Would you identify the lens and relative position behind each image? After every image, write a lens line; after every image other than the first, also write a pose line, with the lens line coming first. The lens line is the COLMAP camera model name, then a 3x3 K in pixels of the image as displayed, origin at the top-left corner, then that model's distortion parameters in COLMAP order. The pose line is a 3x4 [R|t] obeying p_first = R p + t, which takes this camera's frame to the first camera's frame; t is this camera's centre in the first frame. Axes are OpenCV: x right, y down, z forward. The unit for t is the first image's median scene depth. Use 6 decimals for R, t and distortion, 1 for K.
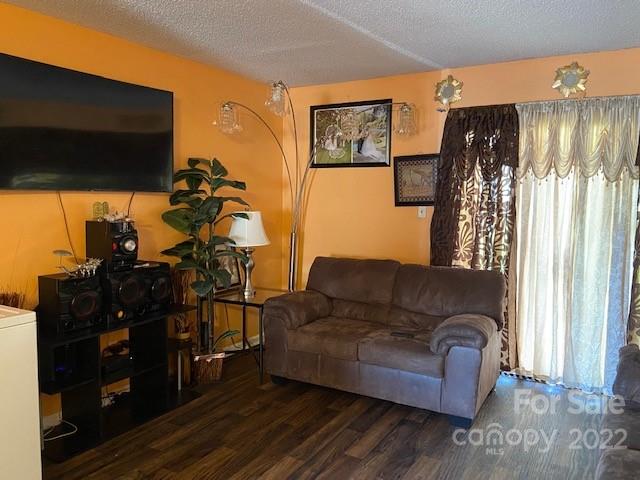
lens RADIAL K [[508.1, 0, 319.6], [0, 508.1, 238.7], [0, 0, 1]] dist [0.042320, -0.002721]
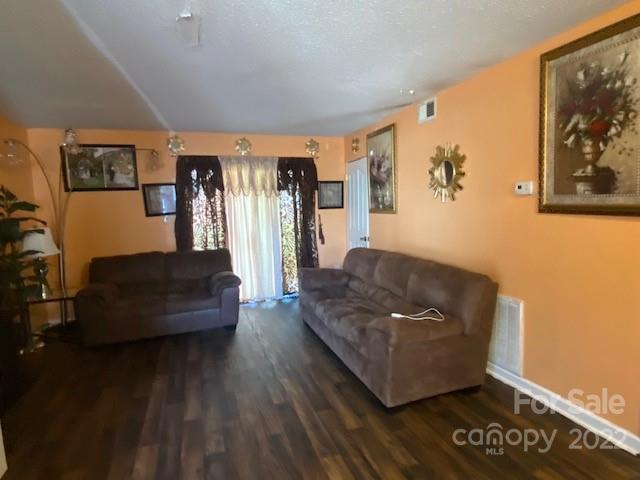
lens RADIAL K [[362.9, 0, 319.6], [0, 362.9, 235.9], [0, 0, 1]] dist [0.024194, -0.024018]
pose [[0.647268, -0.103936, 0.755143, -0.381577], [0.106467, 0.993277, 0.045454, -0.002736], [-0.754790, 0.050977, 0.653982, -0.099760]]
